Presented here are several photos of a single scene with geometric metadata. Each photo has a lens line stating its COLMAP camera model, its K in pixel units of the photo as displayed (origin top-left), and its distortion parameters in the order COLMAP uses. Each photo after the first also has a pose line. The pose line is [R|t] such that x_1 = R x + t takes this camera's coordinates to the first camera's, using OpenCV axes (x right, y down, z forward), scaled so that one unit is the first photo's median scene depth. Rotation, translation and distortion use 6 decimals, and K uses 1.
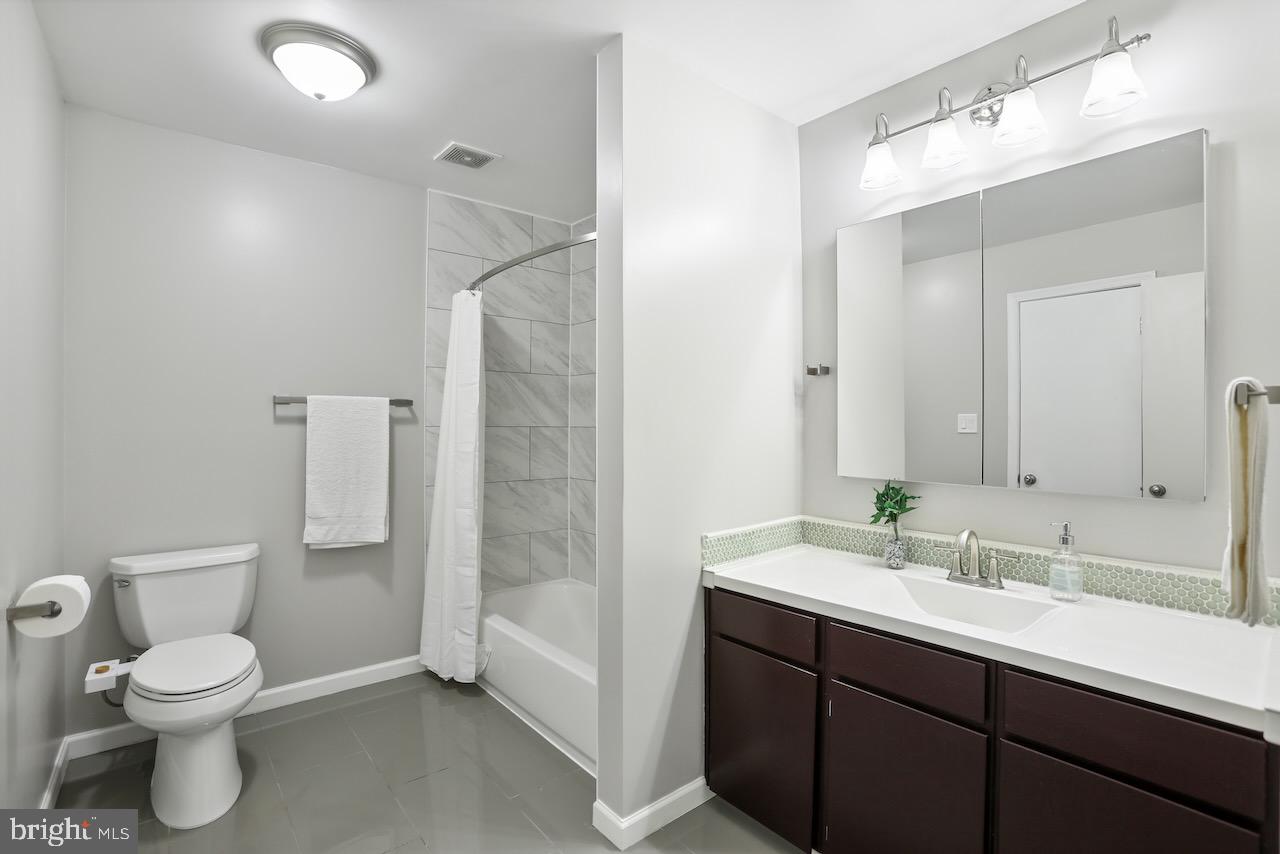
lens RADIAL K [[604.9, 0, 640.0], [0, 604.9, 427.0], [0, 0, 1]] dist [-0.019445, 0.001031]
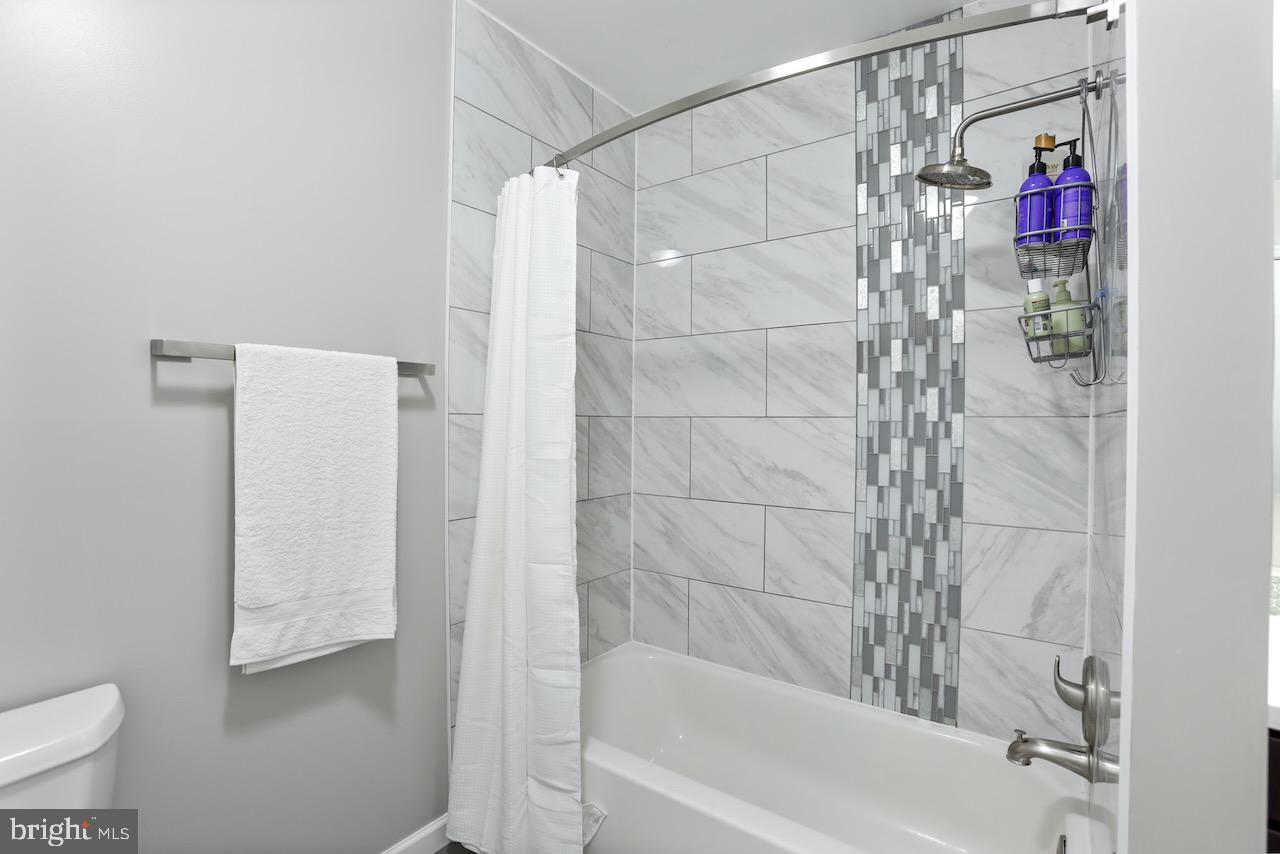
lens RADIAL K [[585.6, 0, 640.0], [0, 585.6, 427.0], [0, 0, 1]] dist [-0.053999, 0.029078]
pose [[0.965961, -0.000239, 0.258687, -0.299943], [-0.002558, 0.999942, 0.010478, 0.004762], [-0.258675, -0.010783, 0.965904, 0.404244]]
